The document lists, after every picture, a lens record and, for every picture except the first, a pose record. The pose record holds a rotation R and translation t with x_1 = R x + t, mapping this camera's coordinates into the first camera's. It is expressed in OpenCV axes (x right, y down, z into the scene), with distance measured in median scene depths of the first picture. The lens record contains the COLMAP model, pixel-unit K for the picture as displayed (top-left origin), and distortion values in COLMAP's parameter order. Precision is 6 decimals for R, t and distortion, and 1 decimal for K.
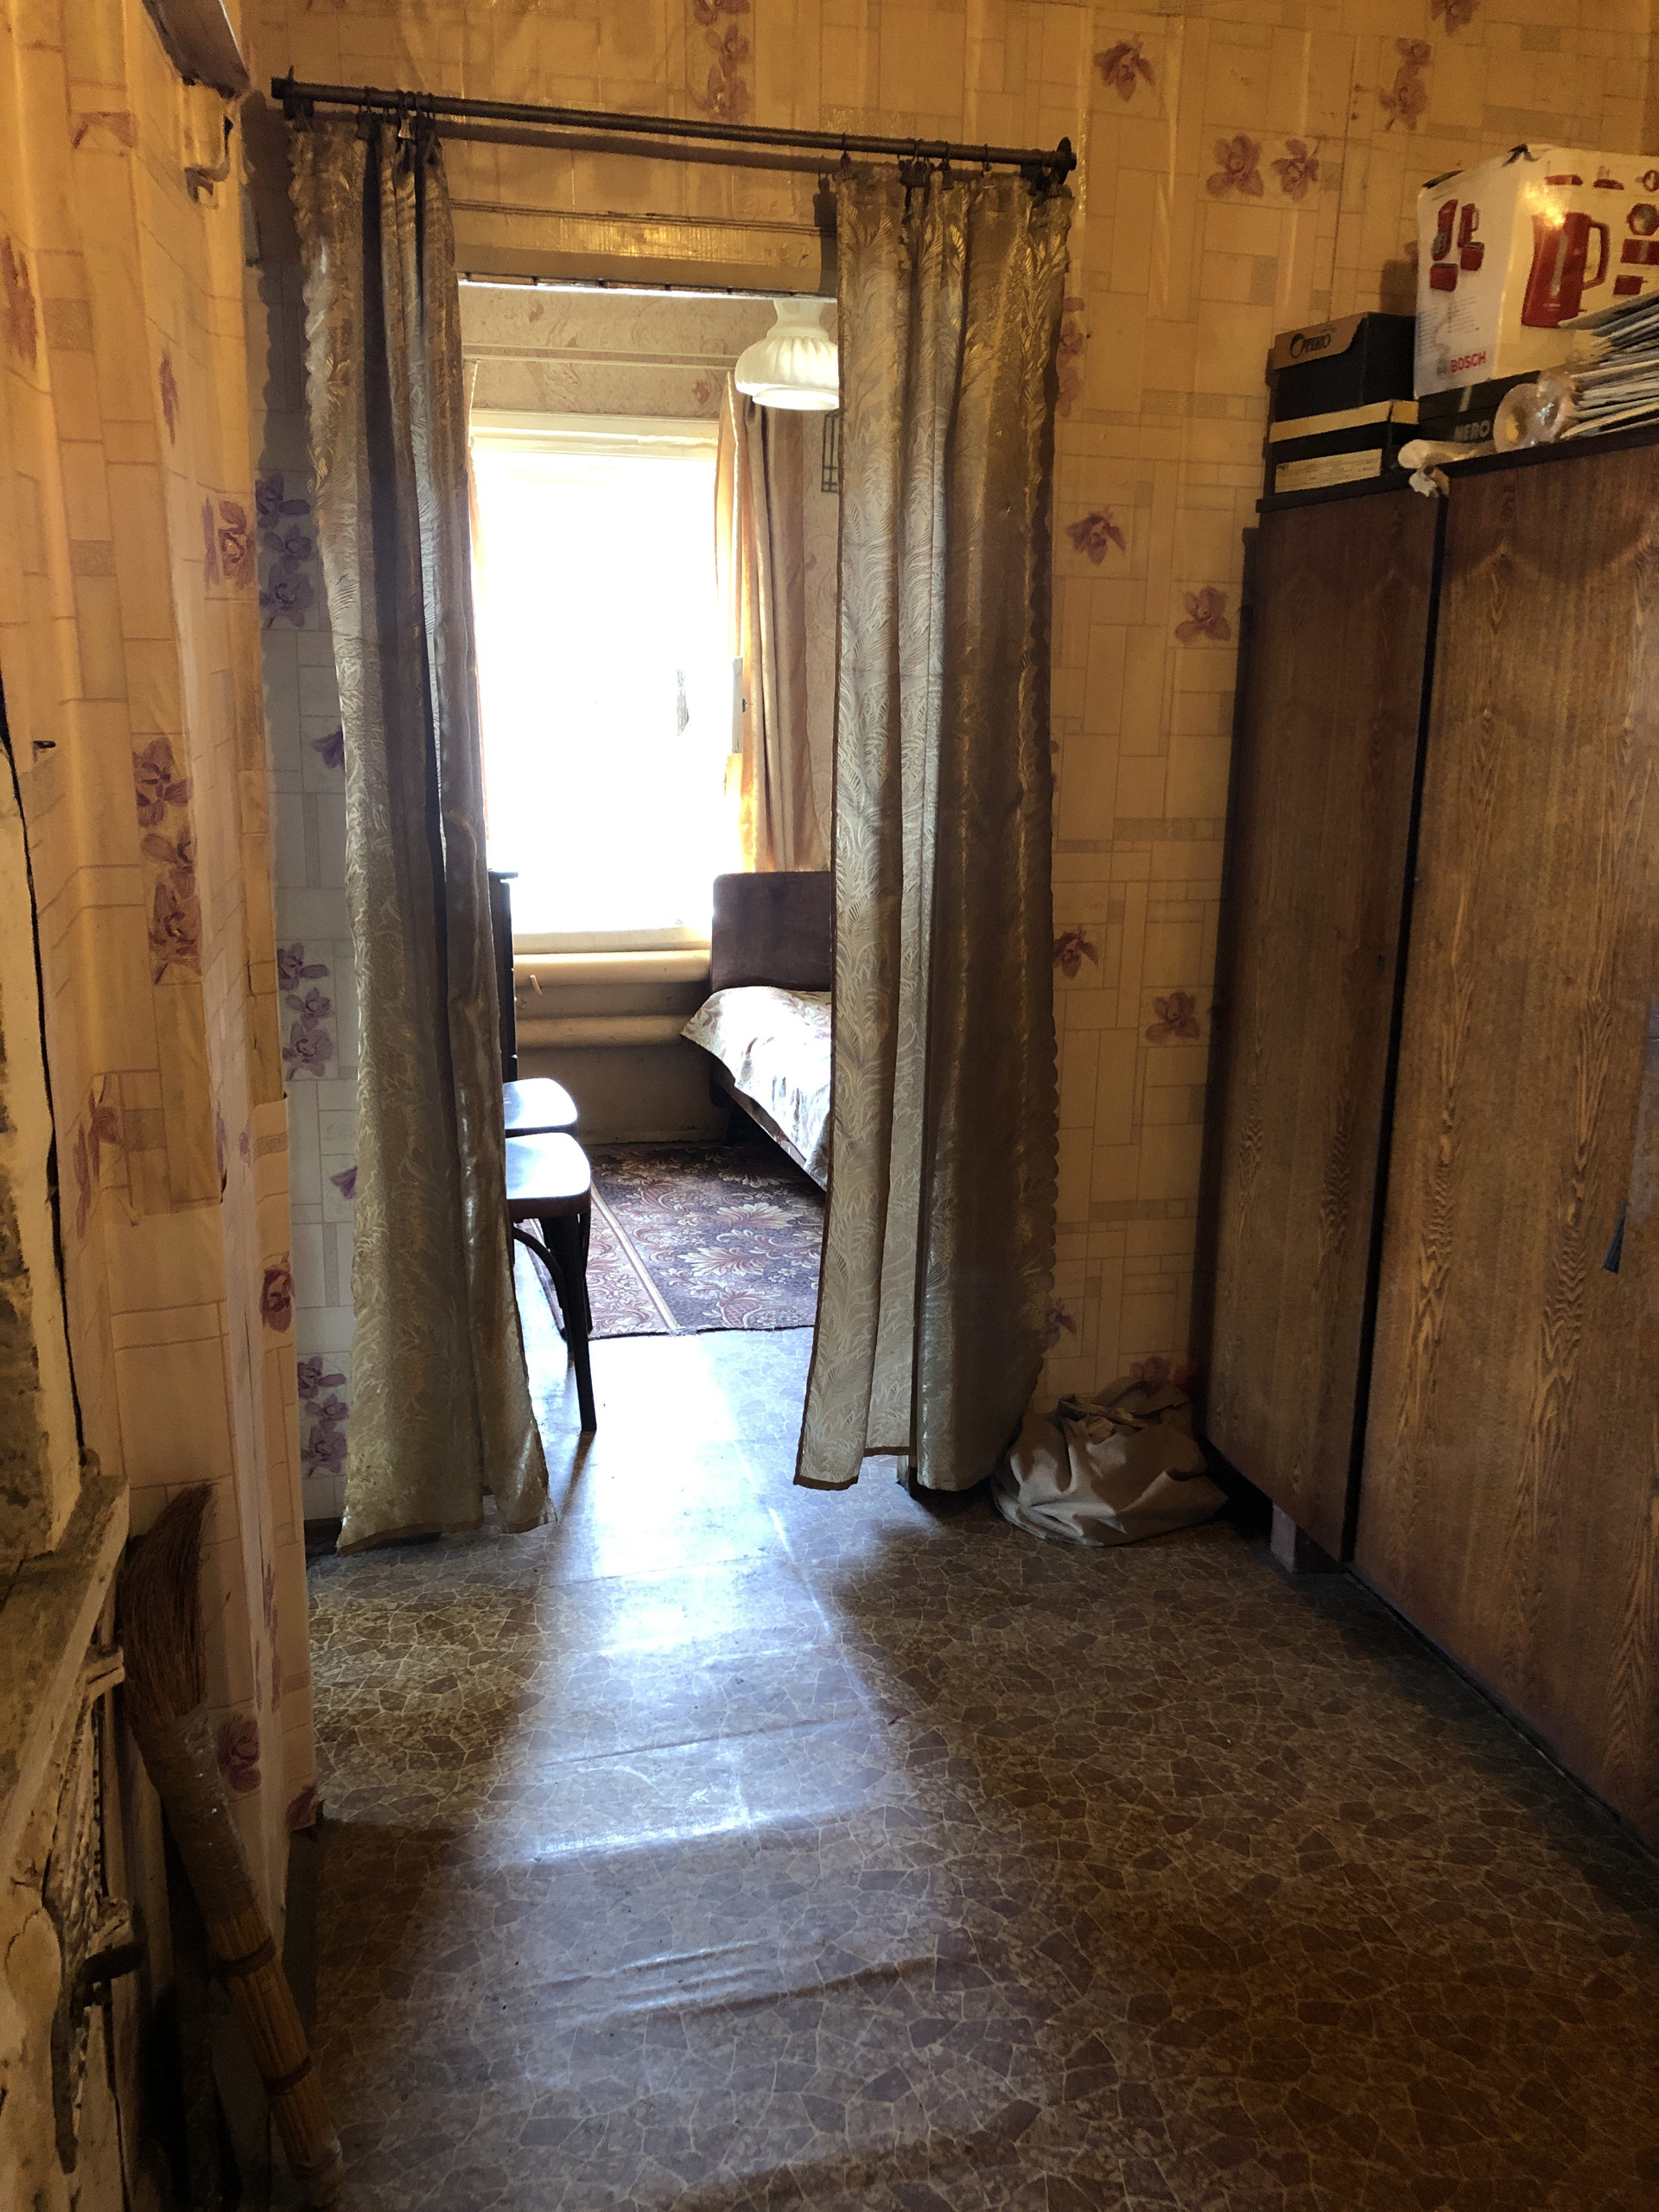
lens RADIAL K [[1799.8, 0, 820.9], [0, 1799.8, 1099.5], [0, 0, 1]] dist [0.032715, -0.033151]
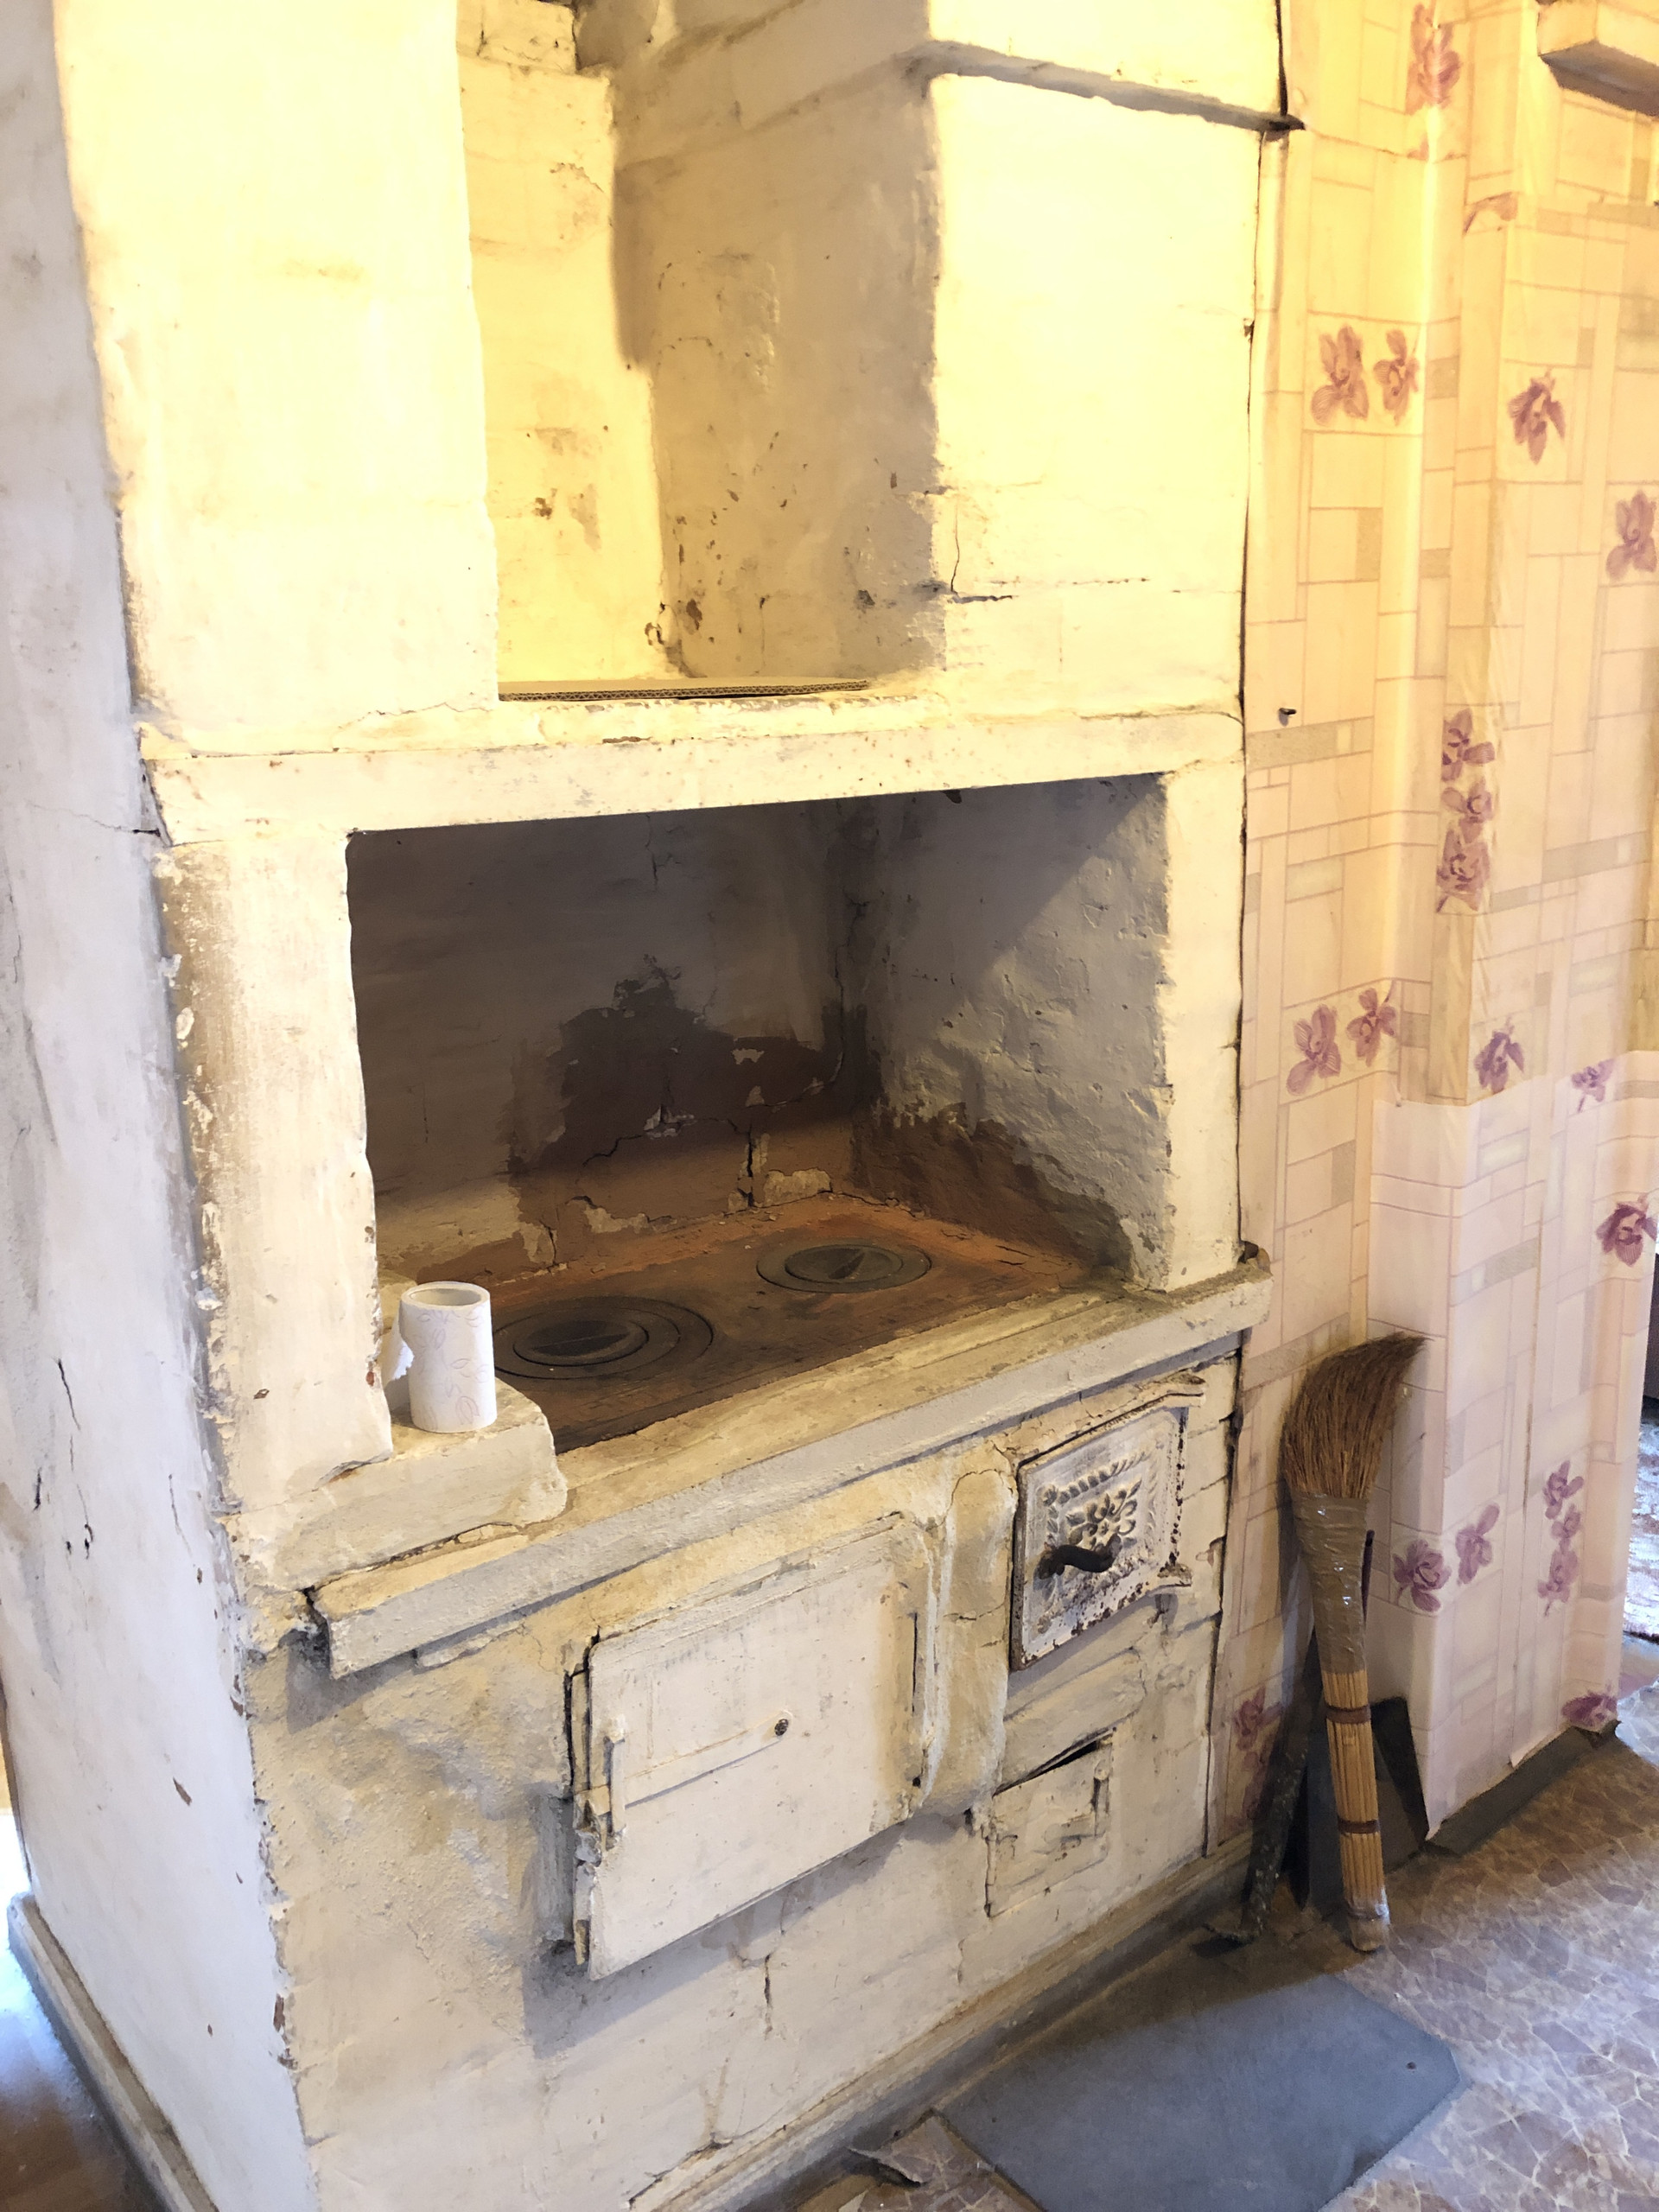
lens RADIAL K [[1799.8, 0, 821.8], [0, 1799.8, 1109.8], [0, 0, 1]] dist [0.032715, -0.033151]
pose [[0.443468, 0.200357, -0.873609, 0.546060], [-0.186557, 0.973981, 0.128676, -0.013953], [0.876660, 0.105914, 0.469307, 0.083460]]
